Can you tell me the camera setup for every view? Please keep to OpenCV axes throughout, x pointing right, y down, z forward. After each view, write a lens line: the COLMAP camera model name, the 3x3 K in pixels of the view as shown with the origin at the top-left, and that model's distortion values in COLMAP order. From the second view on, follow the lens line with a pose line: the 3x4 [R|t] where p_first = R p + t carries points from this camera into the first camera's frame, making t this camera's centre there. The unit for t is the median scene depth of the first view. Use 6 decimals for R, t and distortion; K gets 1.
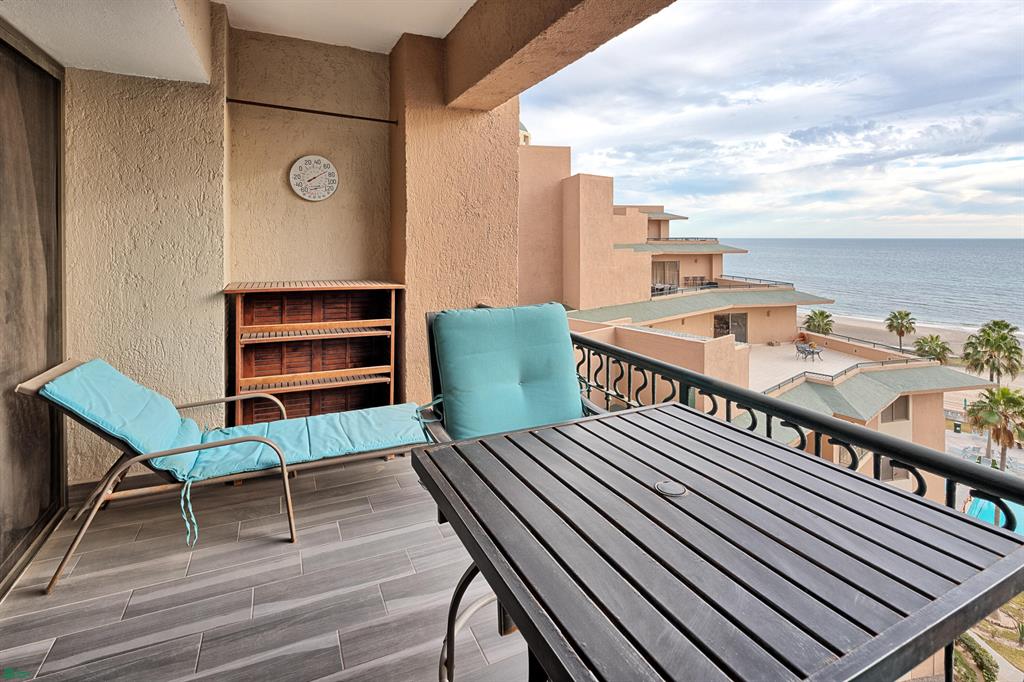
lens RADIAL K [[495.3, 0, 509.9], [0, 495.3, 241.0], [0, 0, 1]] dist [0.000020, -0.000954]
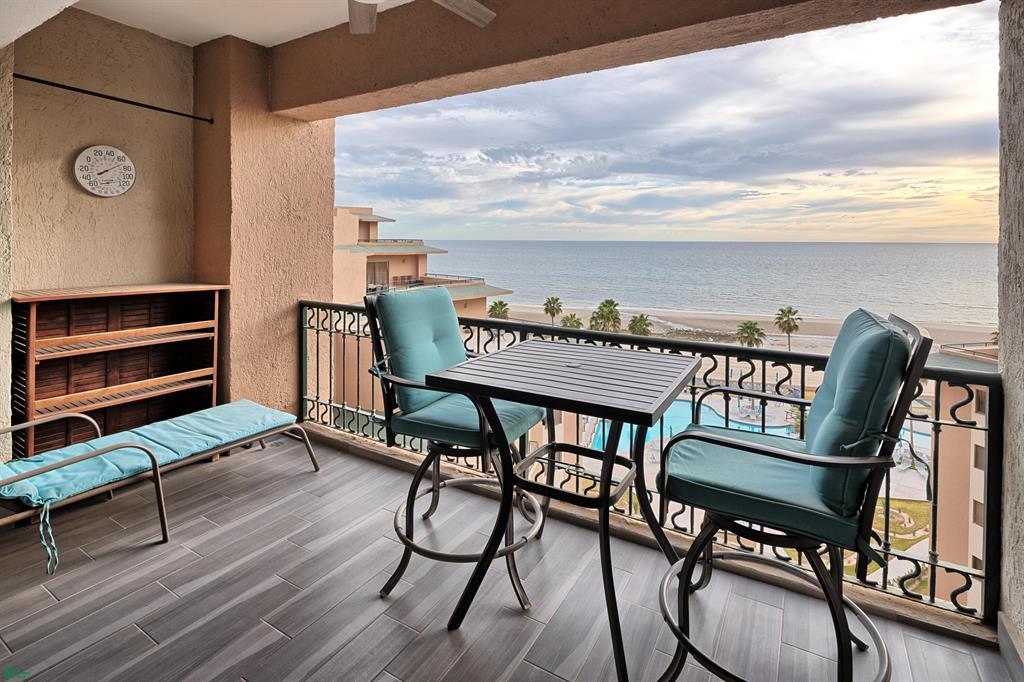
lens RADIAL K [[499.7, 0, 509.2], [0, 499.7, 244.0], [0, 0, 1]] dist [0.000345, -0.001452]
pose [[0.833425, -0.001342, 0.552631, -0.280616], [-0.000549, 0.999995, 0.003257, 0.000926], [-0.552632, -0.003018, 0.833420, -0.150085]]
